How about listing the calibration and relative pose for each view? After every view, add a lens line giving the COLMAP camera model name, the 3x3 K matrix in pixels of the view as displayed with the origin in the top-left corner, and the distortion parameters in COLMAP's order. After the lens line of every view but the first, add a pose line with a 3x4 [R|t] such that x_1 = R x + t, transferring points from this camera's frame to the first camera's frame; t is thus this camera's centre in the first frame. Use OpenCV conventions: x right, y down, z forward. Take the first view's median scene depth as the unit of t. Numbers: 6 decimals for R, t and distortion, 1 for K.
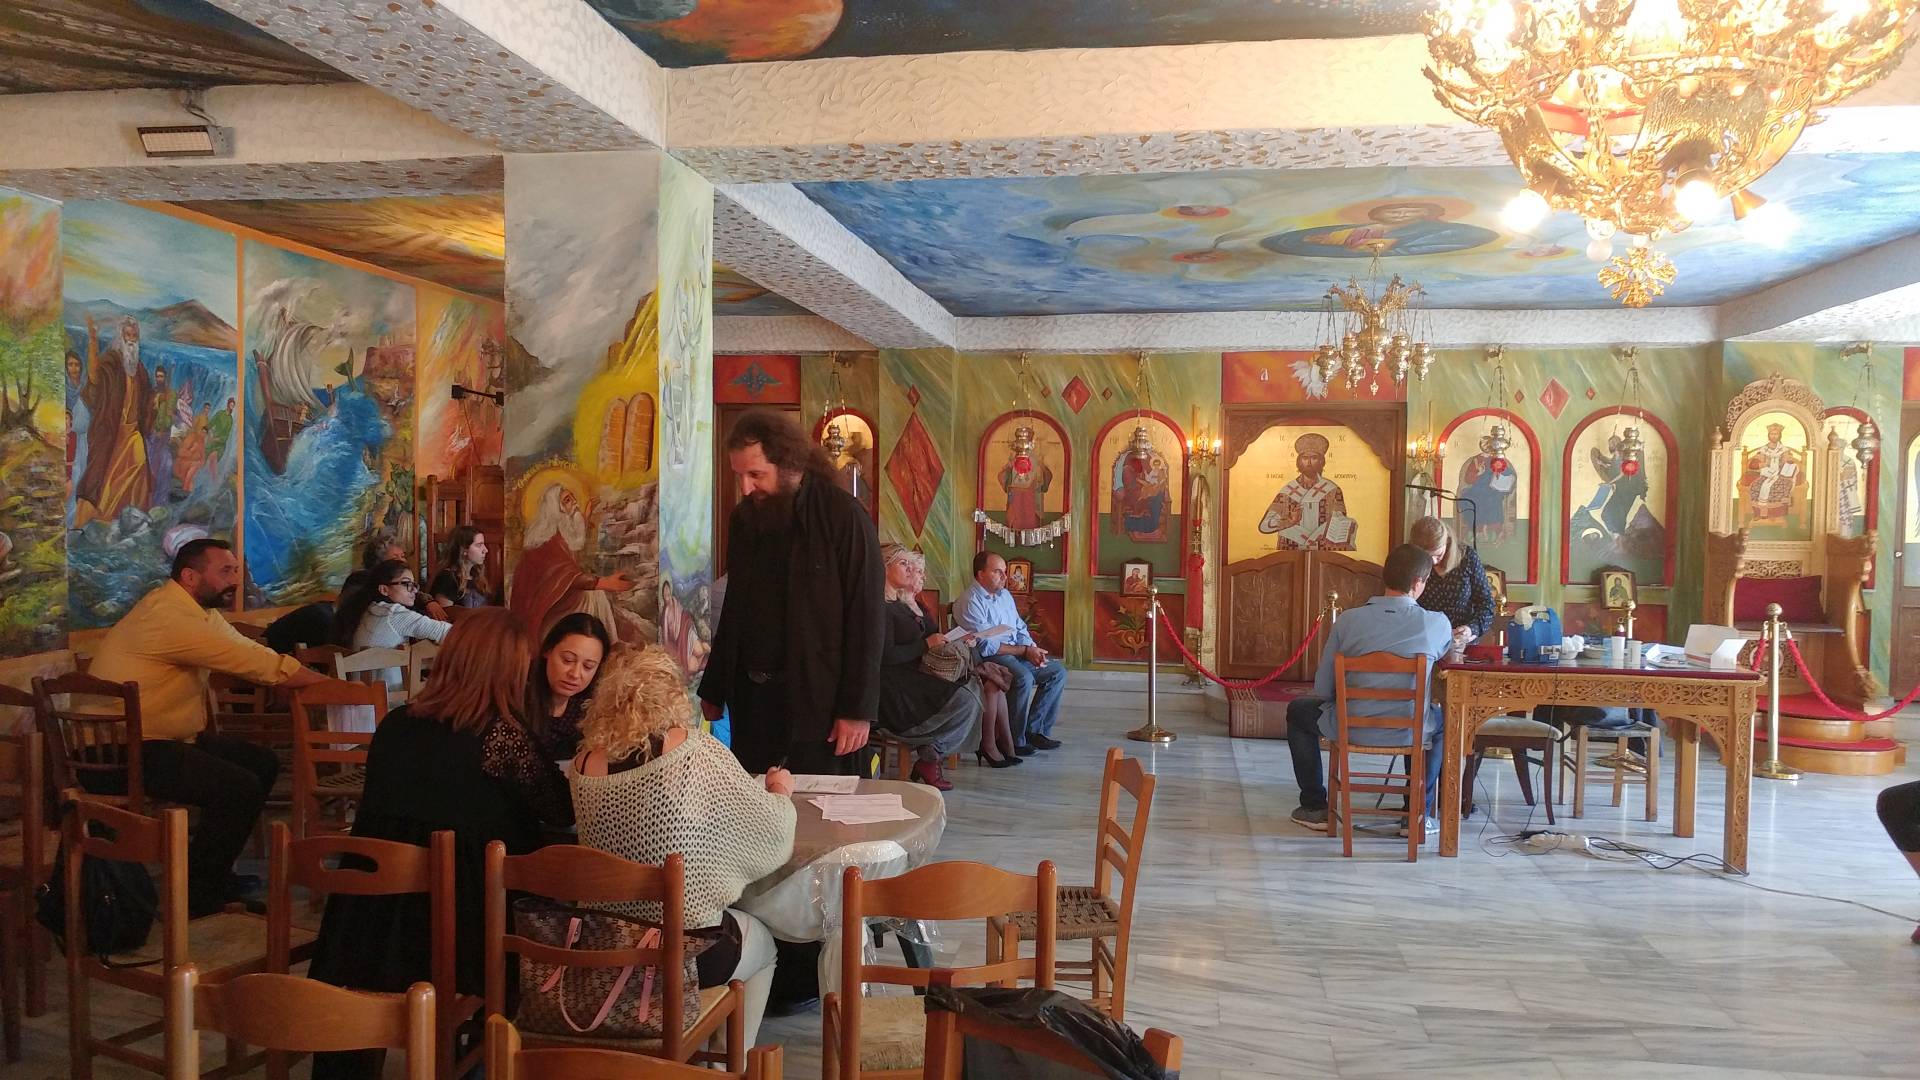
lens RADIAL K [[1397.4, 0, 962.6], [0, 1397.4, 543.7], [0, 0, 1]] dist [-0.002943, 0.002875]
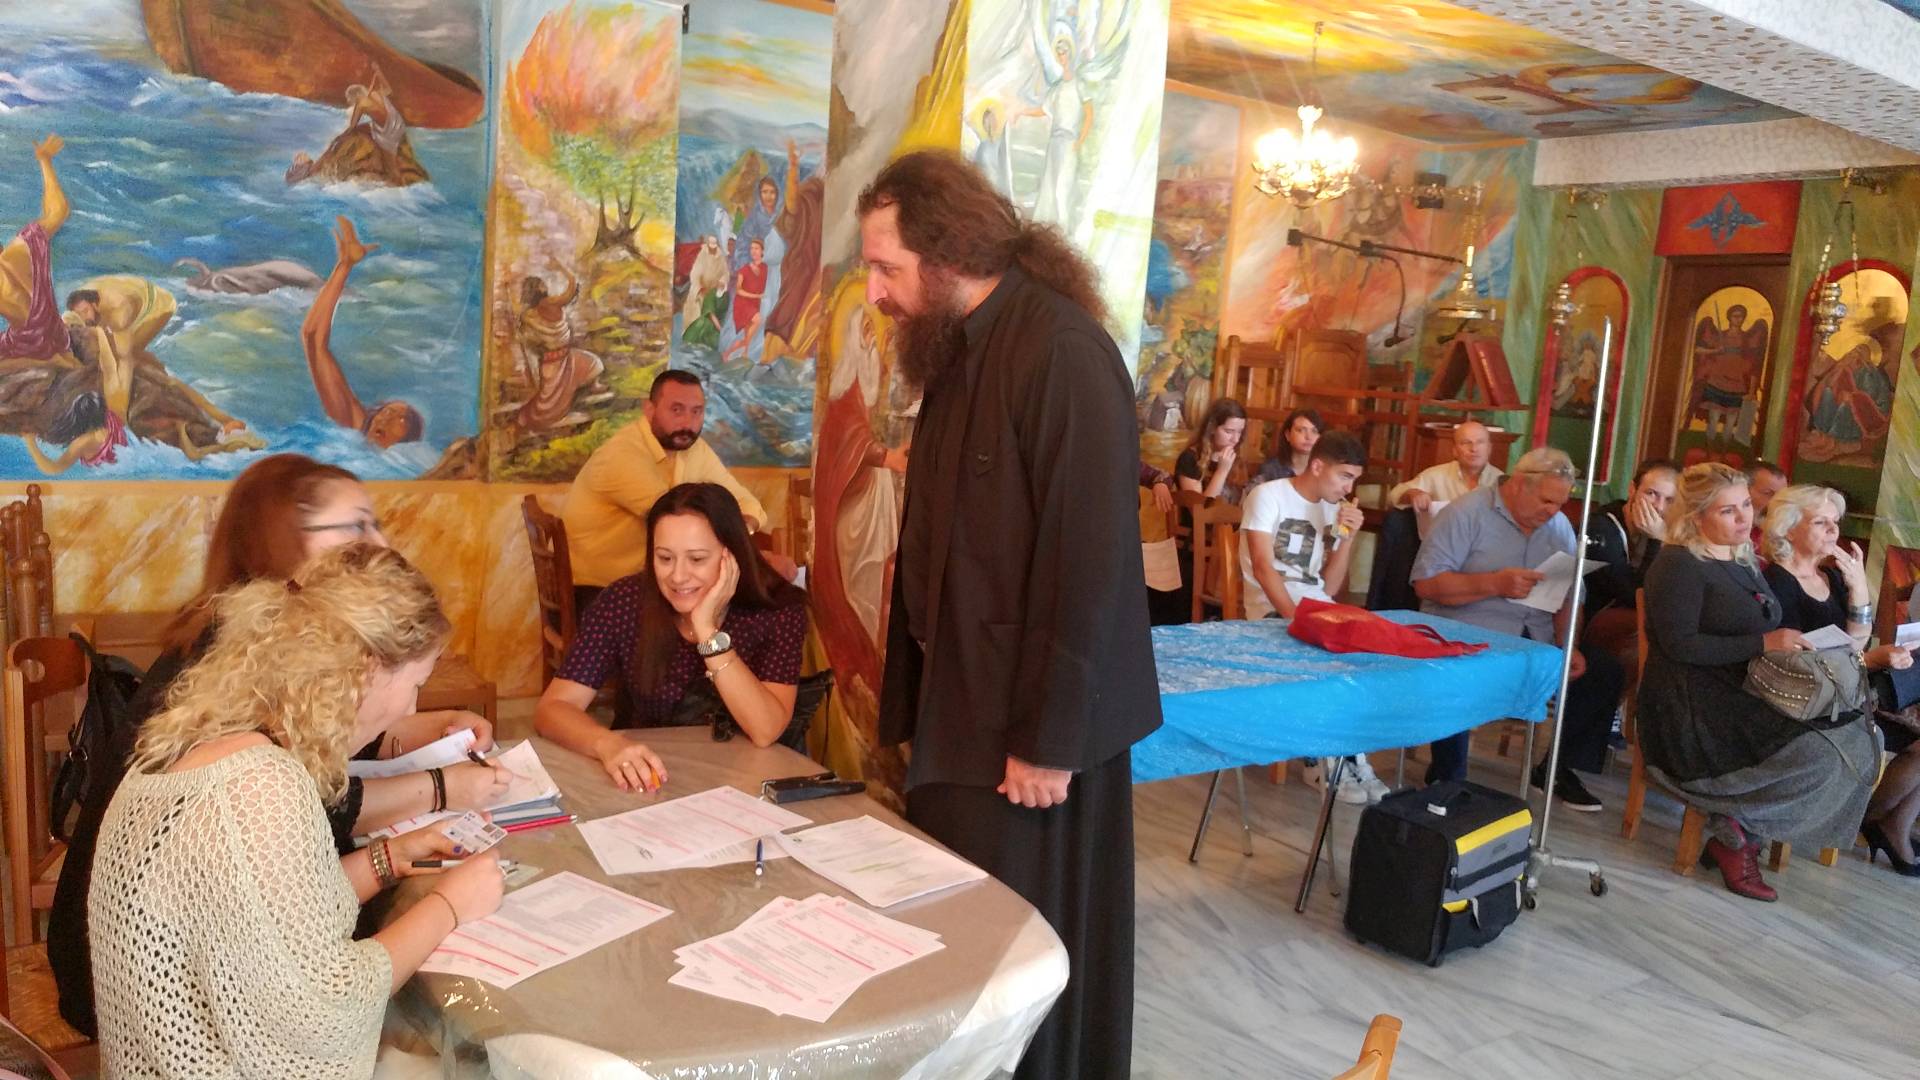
lens RADIAL K [[1397.4, 0, 959.2], [0, 1397.4, 542.7], [0, 0, 1]] dist [-0.002943, 0.002875]
pose [[0.686775, 0.137524, -0.713741, 0.173708], [-0.084712, 0.990391, 0.109317, -0.004996], [0.721917, -0.014613, 0.691826, 0.418322]]
